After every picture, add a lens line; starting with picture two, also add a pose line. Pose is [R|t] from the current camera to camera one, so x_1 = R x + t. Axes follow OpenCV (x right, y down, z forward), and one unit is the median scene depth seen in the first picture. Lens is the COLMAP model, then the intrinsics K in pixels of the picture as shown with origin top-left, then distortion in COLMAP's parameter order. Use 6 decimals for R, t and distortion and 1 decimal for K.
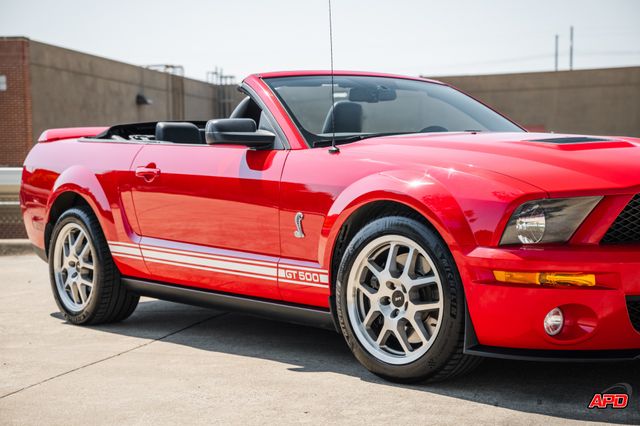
lens RADIAL K [[1213.5, 0, 305.7], [0, 1213.5, 234.5], [0, 0, 1]] dist [0.456536, 0.000000]
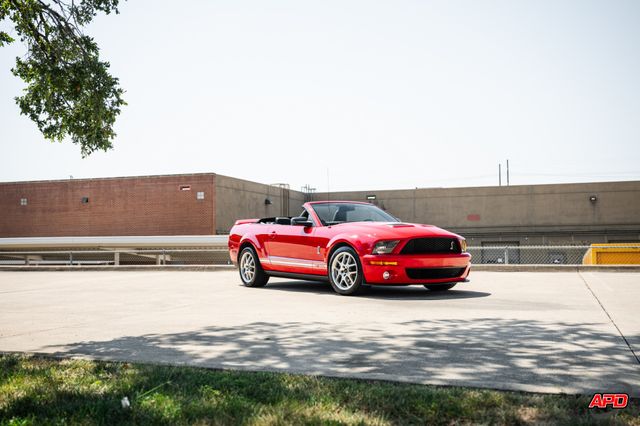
lens RADIAL K [[699.2, 0, 317.2], [0, 699.2, 236.2], [0, 0, 1]] dist [0.099826, 0.000000]
pose [[0.998190, 0.001074, -0.060130, 0.099159], [-0.004414, 0.998452, -0.055437, 0.056834], [0.059977, 0.055602, 0.996650, -0.835440]]
